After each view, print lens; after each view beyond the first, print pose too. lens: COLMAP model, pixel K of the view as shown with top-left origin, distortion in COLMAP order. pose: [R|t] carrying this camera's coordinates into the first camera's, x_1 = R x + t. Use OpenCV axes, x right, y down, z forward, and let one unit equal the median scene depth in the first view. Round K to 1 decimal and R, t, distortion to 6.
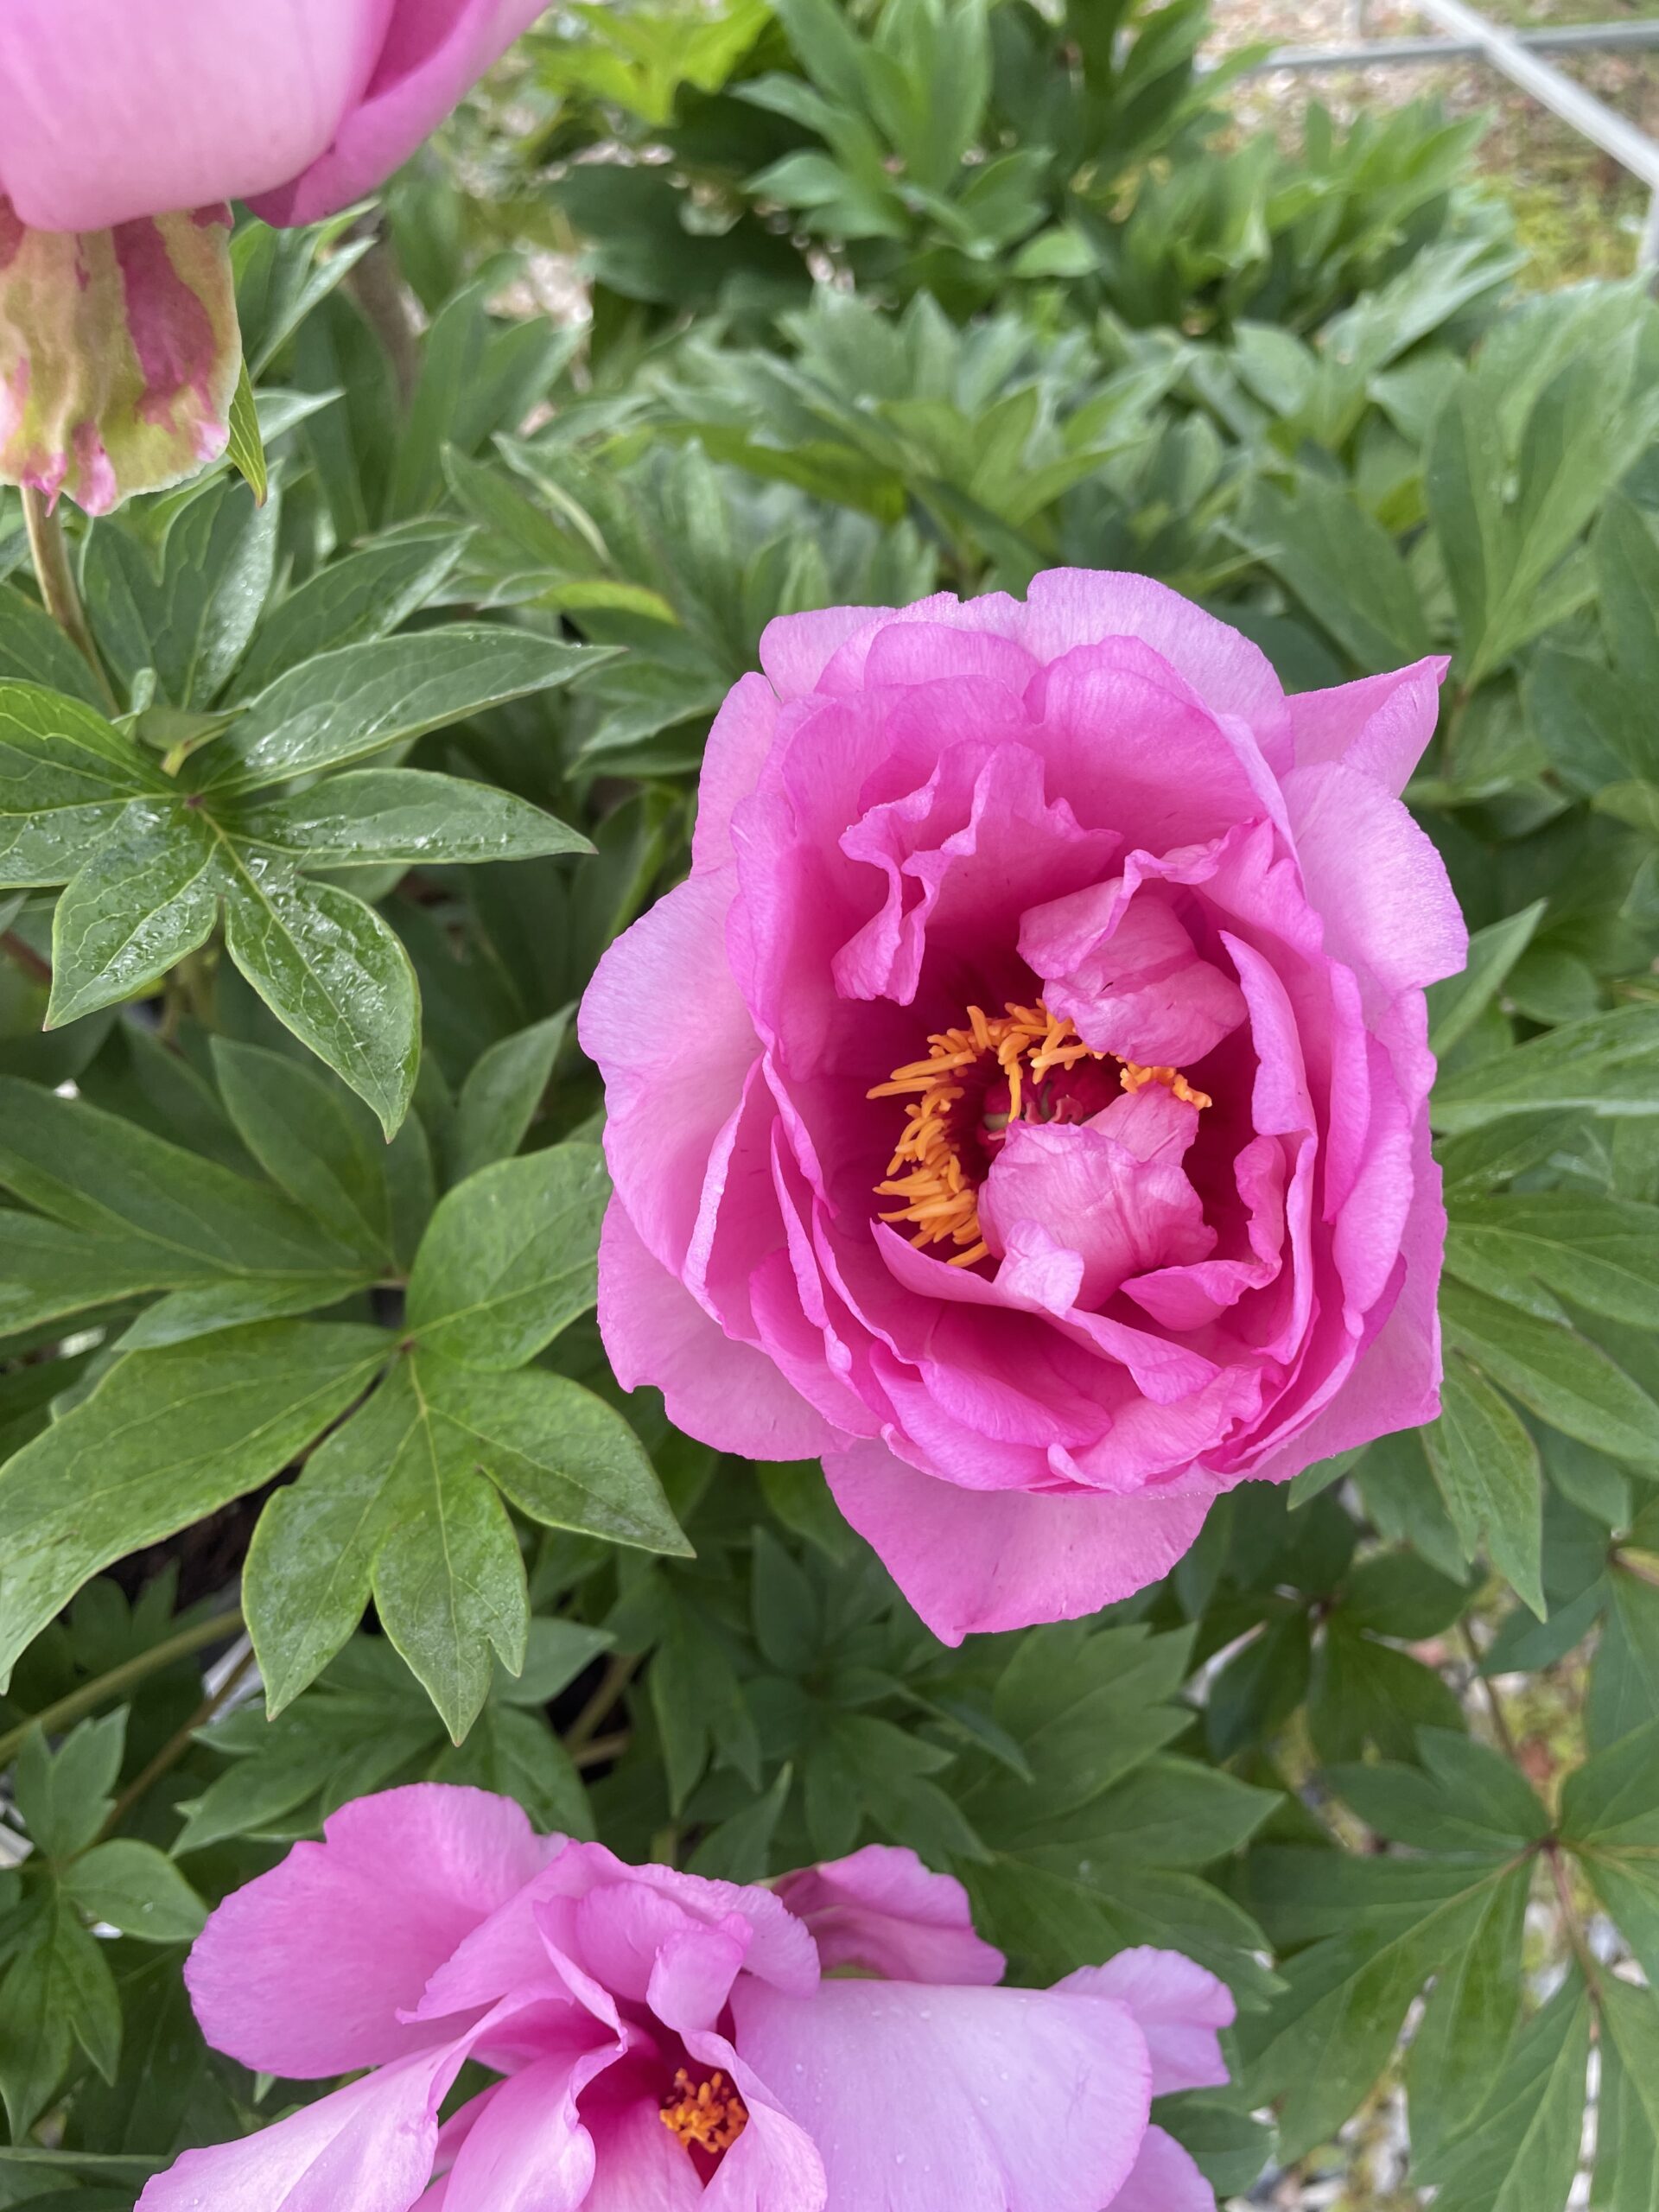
lens RADIAL K [[1706.1, 0, 829.5], [0, 1706.1, 1106.0], [0, 0, 1]] dist [0.137923, -0.191084]
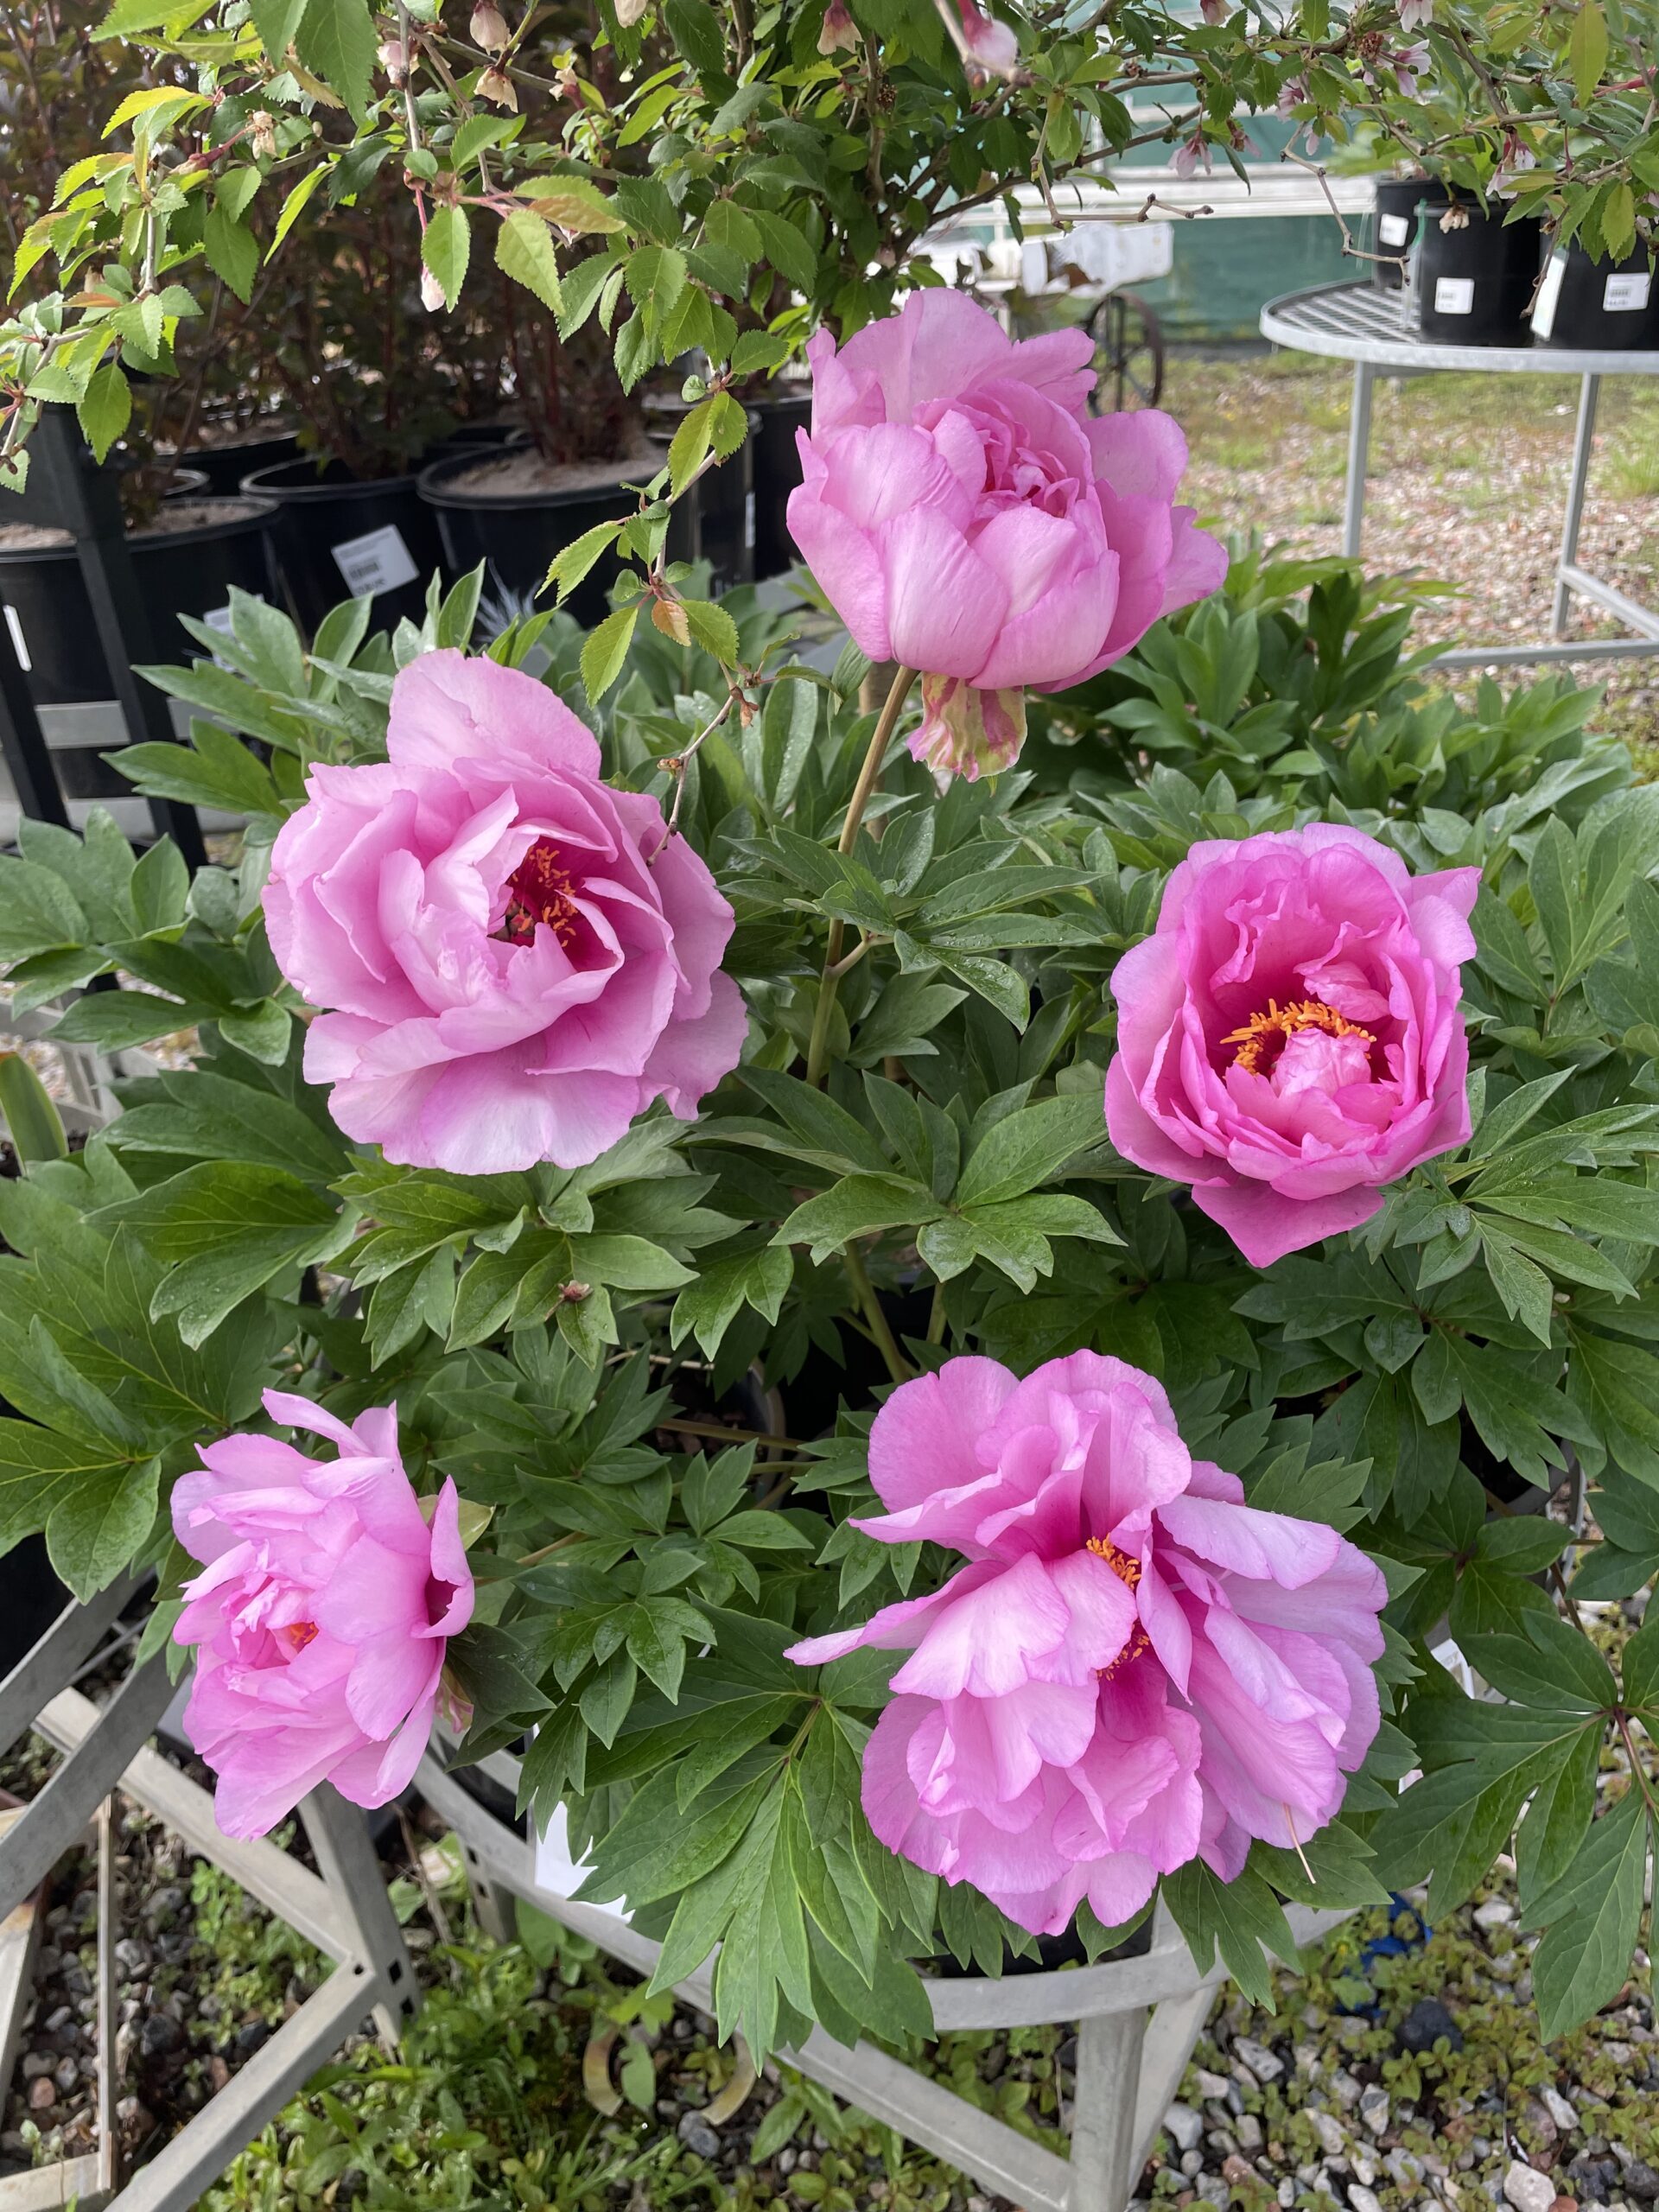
lens RADIAL K [[1706.1, 0, 829.5], [0, 1706.1, 1106.0], [0, 0, 1]] dist [0.137923, -0.191084]
pose [[0.989713, 0.068271, -0.125728, -0.106780], [-0.099938, 0.958754, -0.266090, 0.391672], [0.102376, 0.275918, 0.955714, -0.650360]]
